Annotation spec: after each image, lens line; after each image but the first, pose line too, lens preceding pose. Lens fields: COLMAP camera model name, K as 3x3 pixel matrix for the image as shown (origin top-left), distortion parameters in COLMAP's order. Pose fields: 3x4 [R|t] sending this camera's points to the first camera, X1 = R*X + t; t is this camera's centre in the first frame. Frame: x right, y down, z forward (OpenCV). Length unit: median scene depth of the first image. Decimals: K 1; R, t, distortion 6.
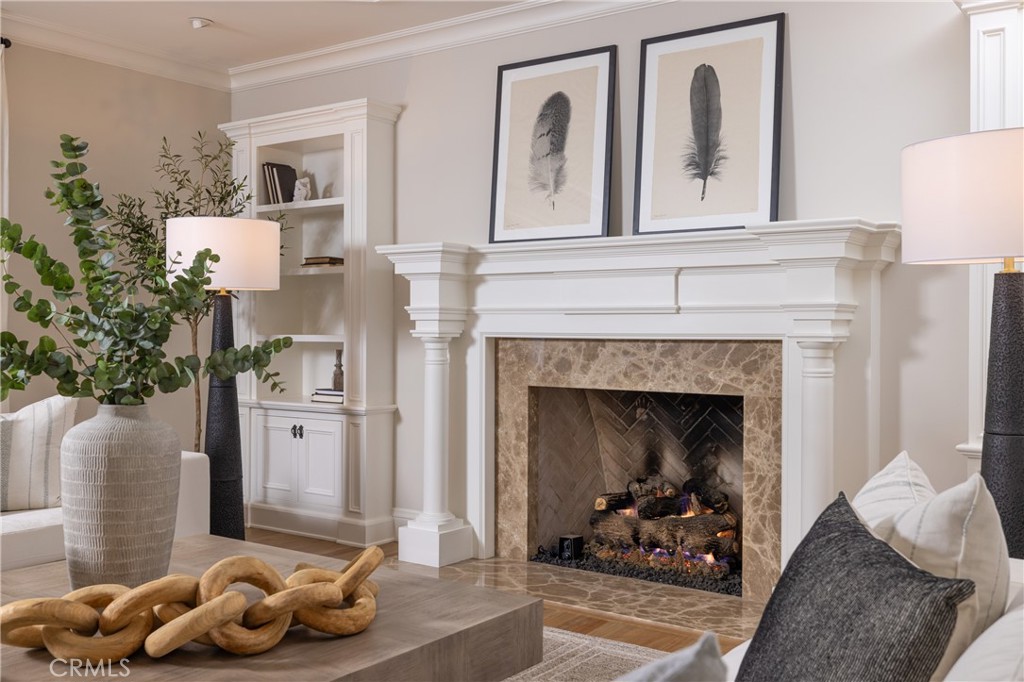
lens RADIAL K [[1002.1, 0, 511.0], [0, 1002.1, 338.3], [0, 0, 1]] dist [-0.005048, 0.000000]
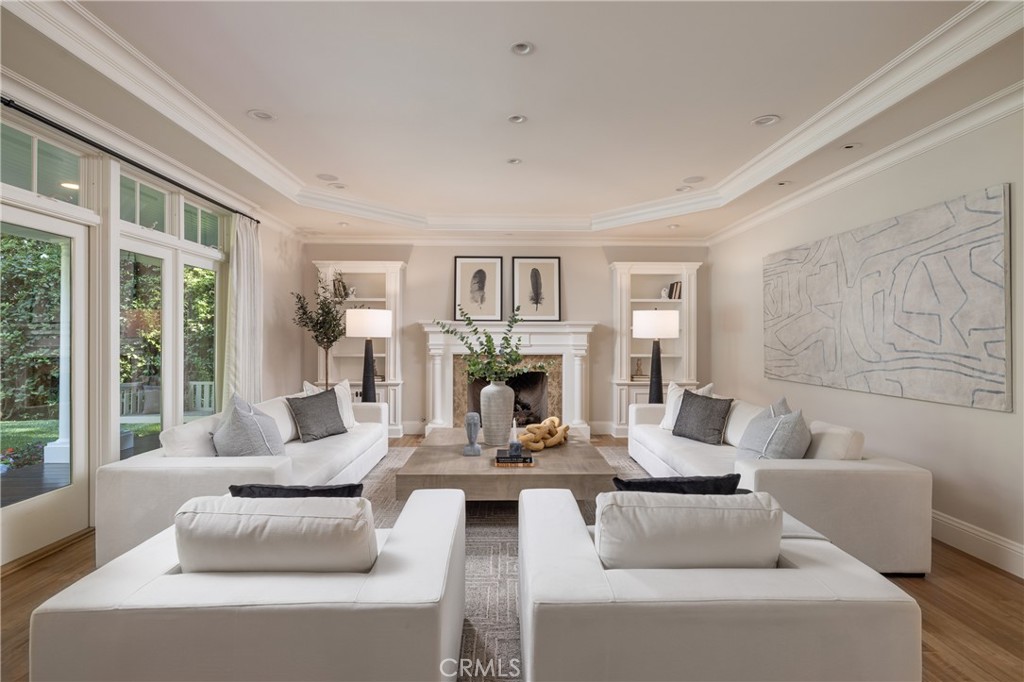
lens RADIAL K [[494.5, 0, 512.9], [0, 494.5, 340.9], [0, 0, 1]] dist [-0.000034, -0.000036]
pose [[0.790763, -0.003000, 0.612115, -0.816165], [0.004146, 0.999991, -0.000455, -0.041157], [-0.612108, 0.002898, 0.790769, -0.198982]]
